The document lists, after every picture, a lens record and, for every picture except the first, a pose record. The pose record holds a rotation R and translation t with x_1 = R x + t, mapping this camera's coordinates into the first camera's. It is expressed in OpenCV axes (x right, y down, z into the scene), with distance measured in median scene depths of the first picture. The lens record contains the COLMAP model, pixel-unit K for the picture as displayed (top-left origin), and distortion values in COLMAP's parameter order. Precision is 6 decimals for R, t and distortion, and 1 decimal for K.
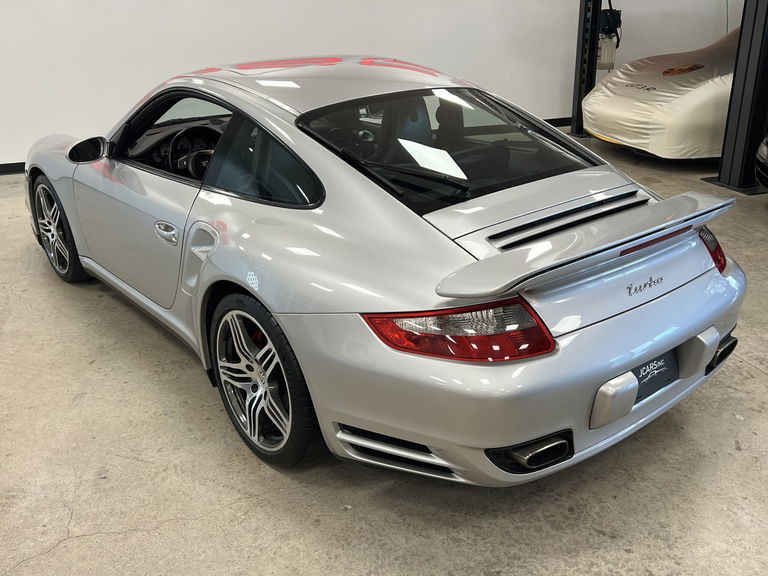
lens RADIAL K [[763.0, 0, 384.0], [0, 763.0, 288.0], [0, 0, 1]] dist [0.011064, -0.001038]
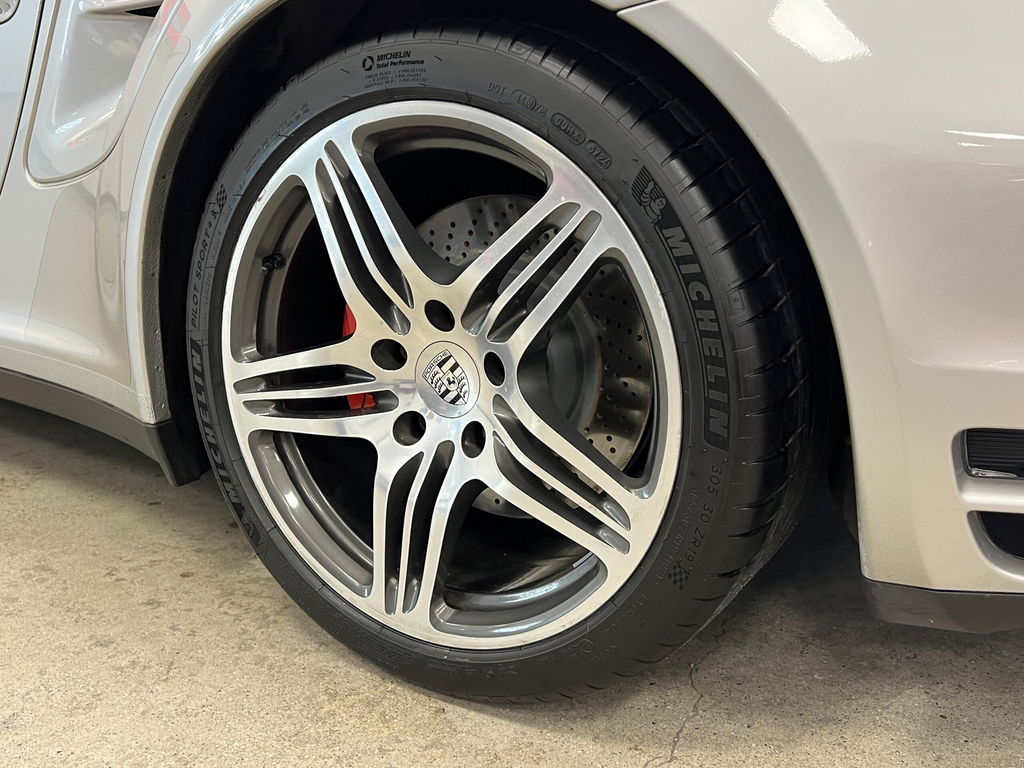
lens RADIAL K [[1017.4, 0, 512.0], [0, 1017.4, 384.0], [0, 0, 1]] dist [0.011064, -0.001038]
pose [[0.937011, -0.047664, 0.346033, -0.260135], [0.085519, 0.991801, -0.094959, 0.153588], [-0.338669, 0.118570, 0.933405, 0.646560]]
